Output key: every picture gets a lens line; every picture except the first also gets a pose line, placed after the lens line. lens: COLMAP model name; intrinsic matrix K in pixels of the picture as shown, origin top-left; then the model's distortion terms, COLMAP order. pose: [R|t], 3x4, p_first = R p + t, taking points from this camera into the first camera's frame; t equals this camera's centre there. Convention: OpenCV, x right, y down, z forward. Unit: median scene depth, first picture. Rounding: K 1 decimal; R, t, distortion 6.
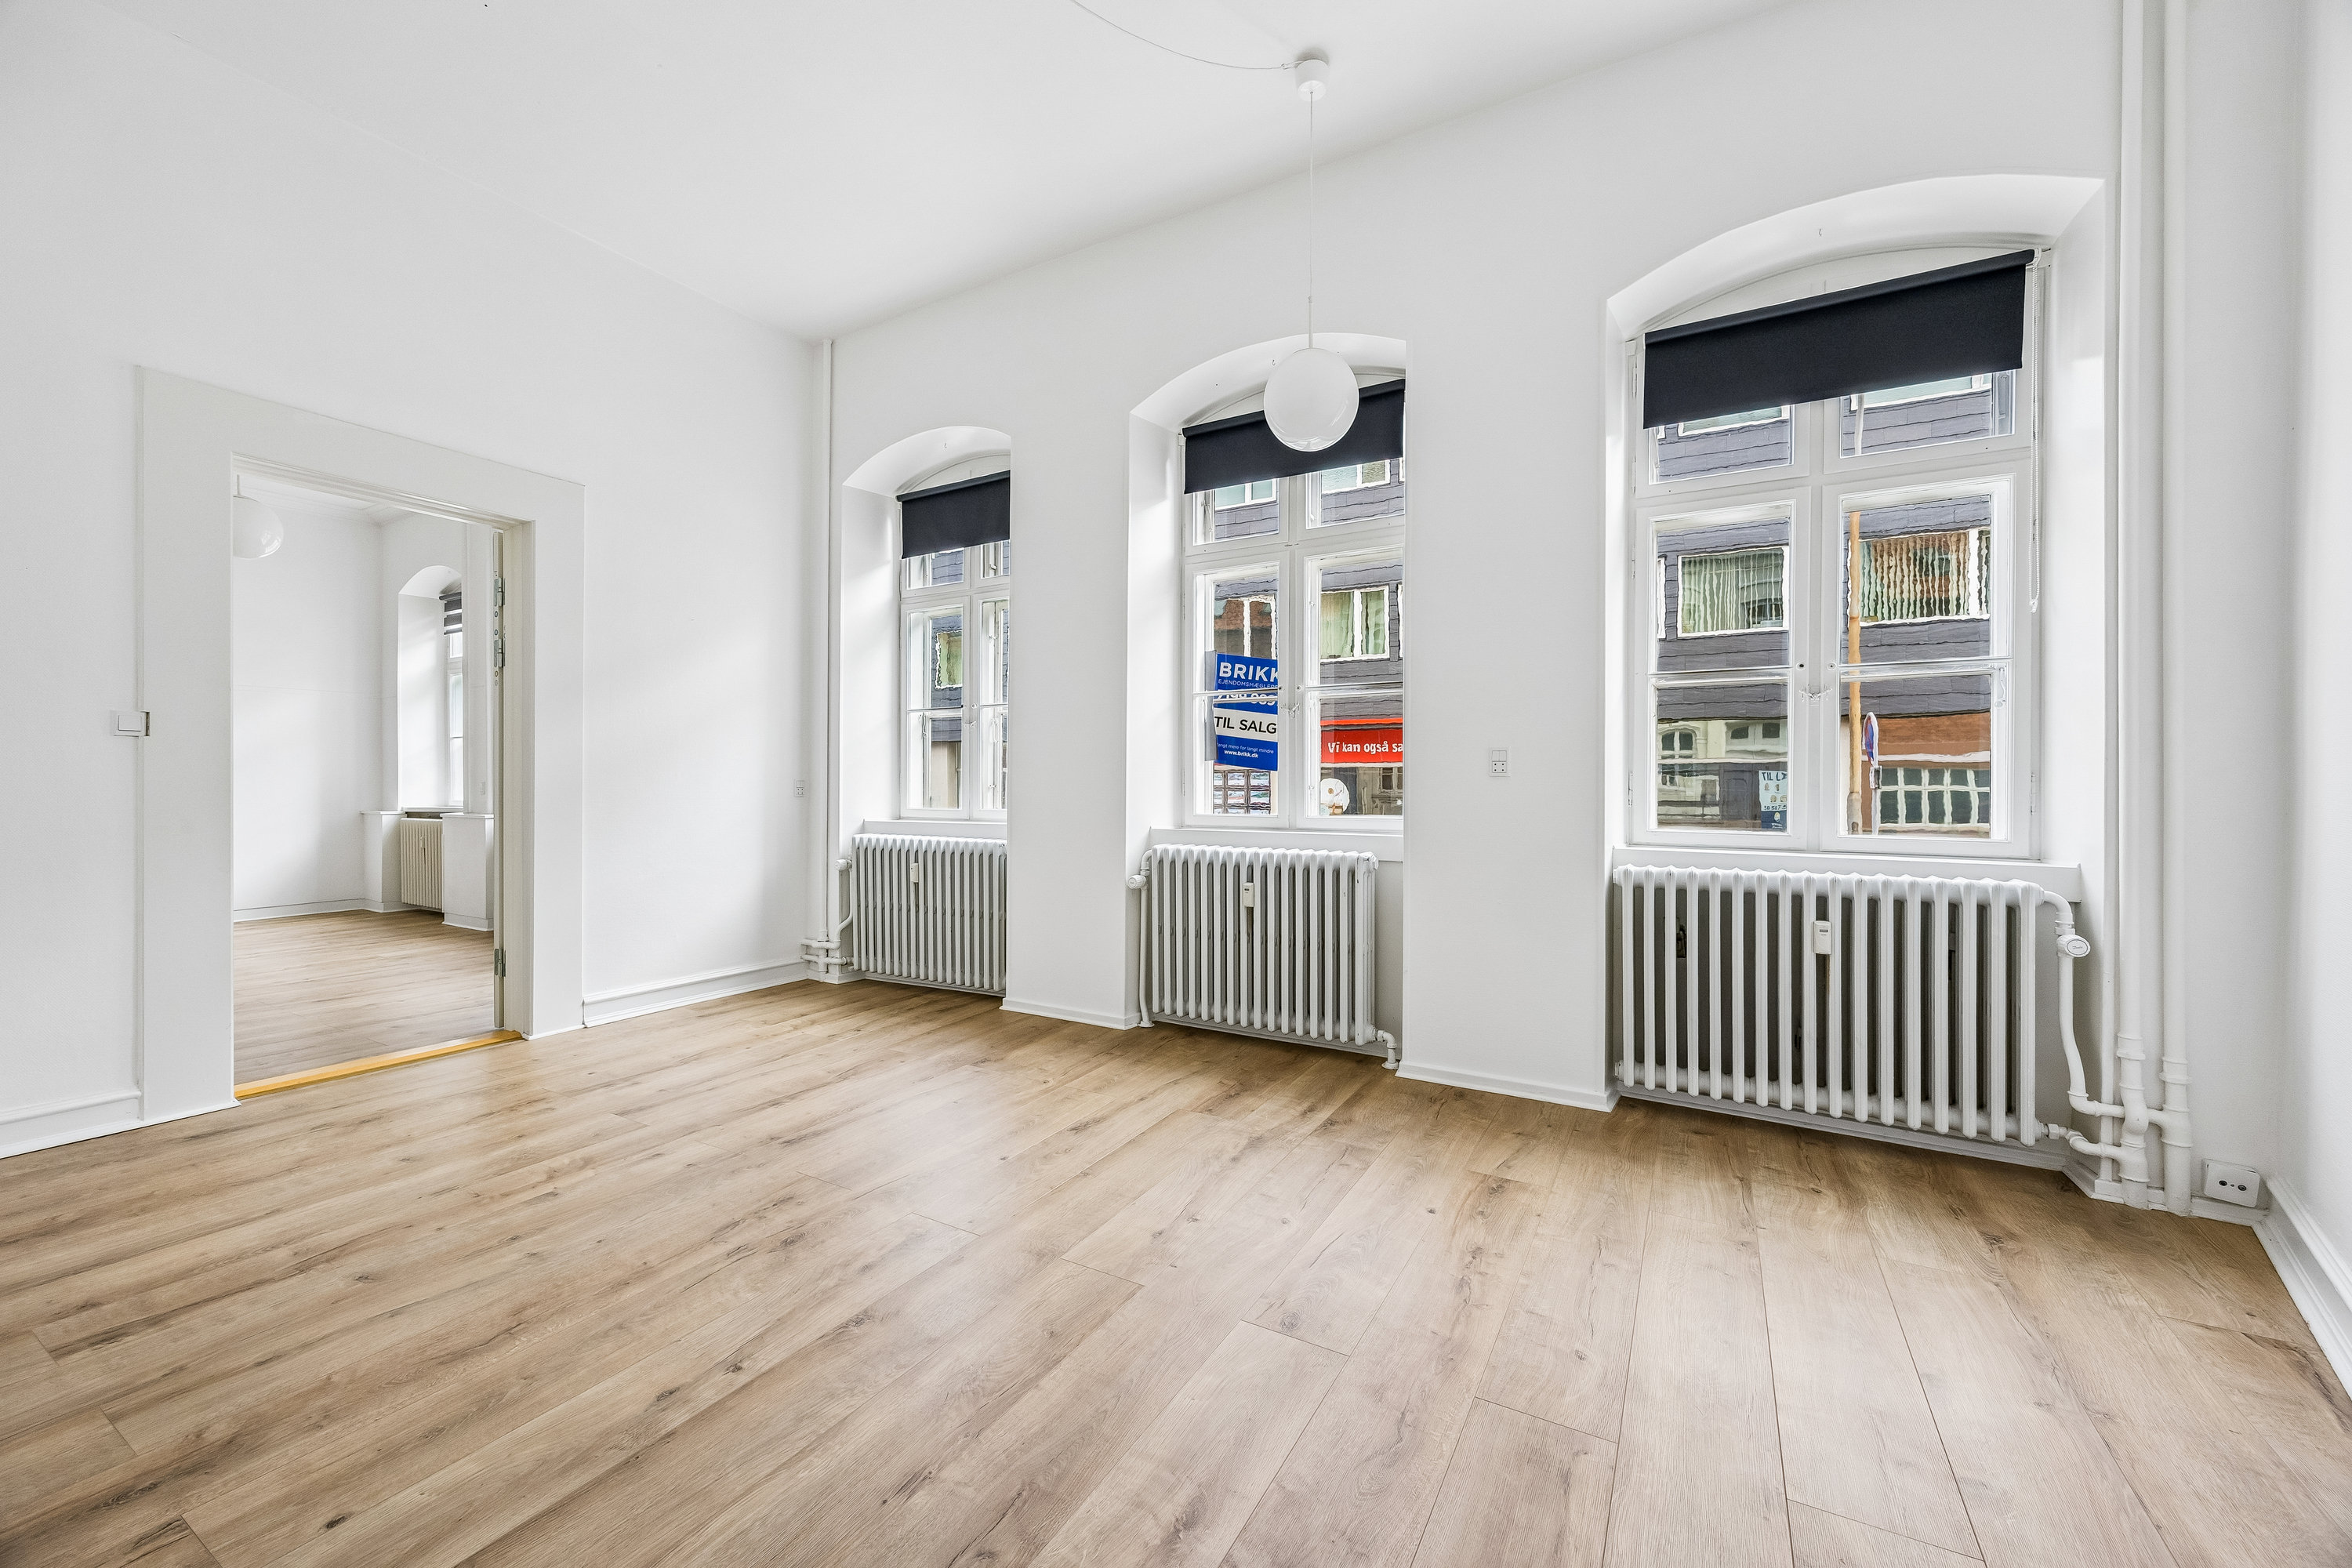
lens RADIAL K [[910.6, 0, 1186.0], [0, 910.6, 792.4], [0, 0, 1]] dist [0.001174, -0.000168]
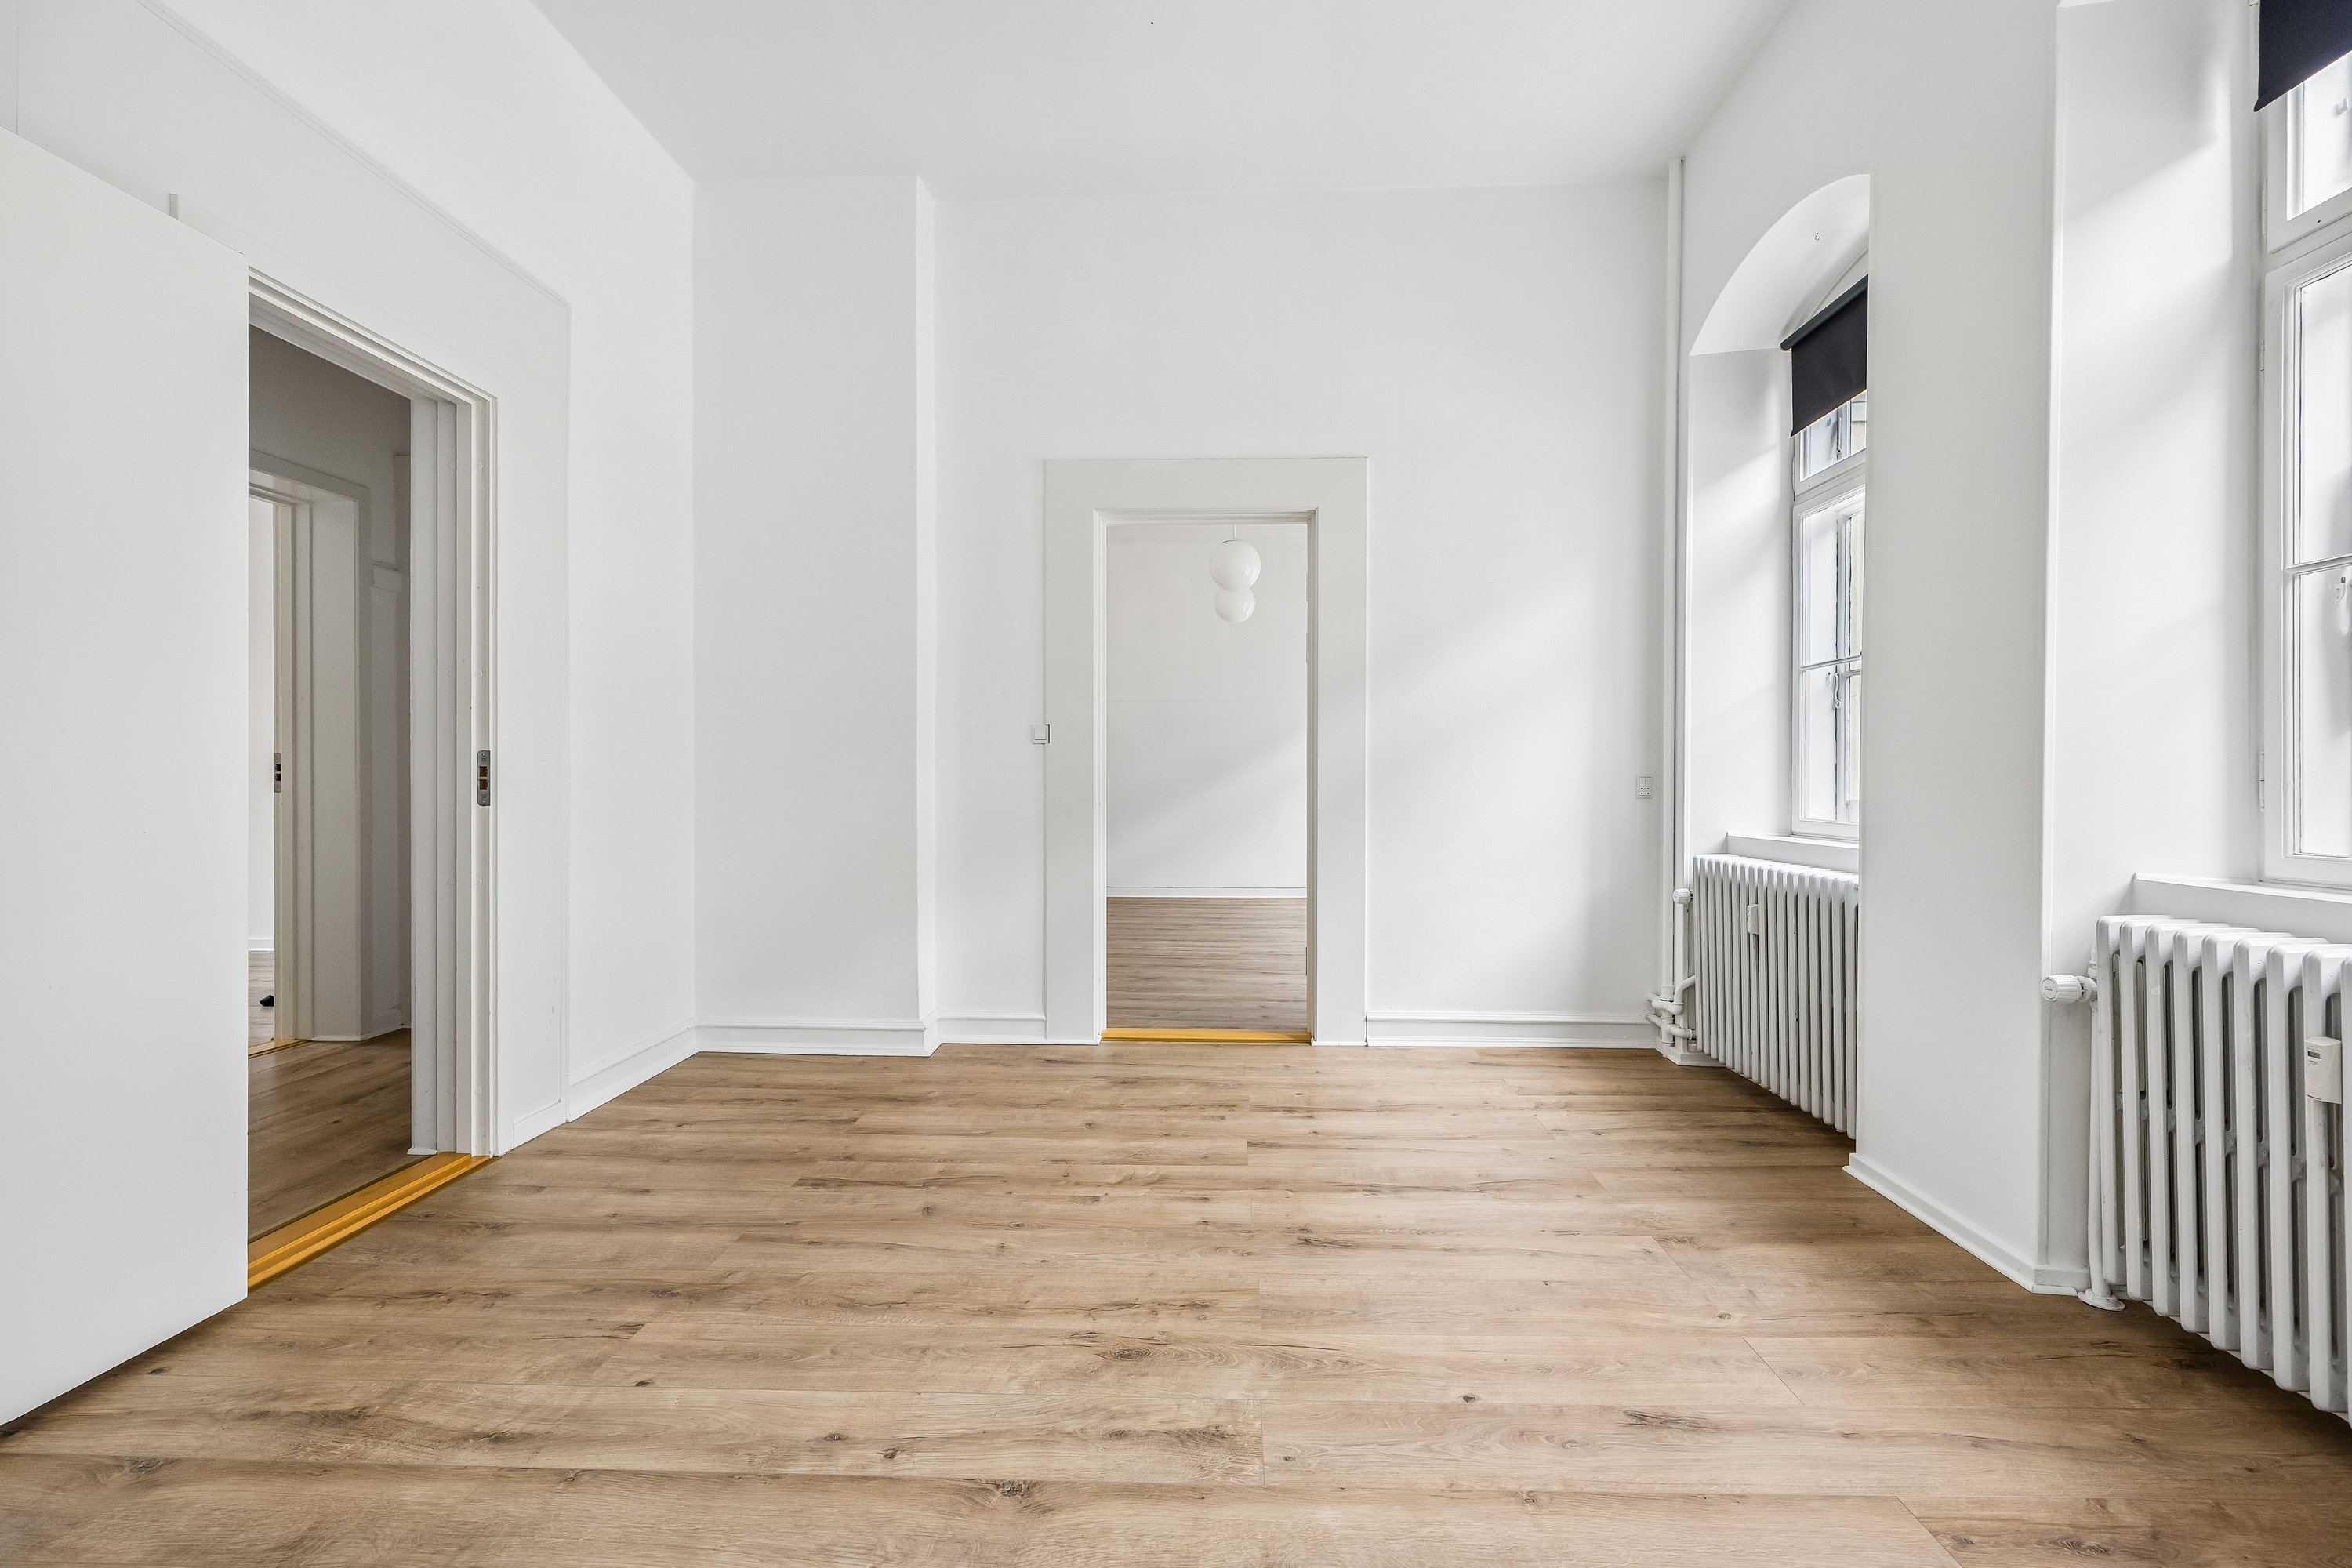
lens RADIAL K [[1094.4, 0, 1176.0], [0, 1094.4, 784.0], [0, 0, 1]] dist [0.001779, 0.000439]
pose [[0.459372, 0.003528, -0.888237, 0.285913], [-0.010617, 0.999942, -0.001519, -0.002843], [0.888180, 0.010129, 0.459384, 0.392386]]
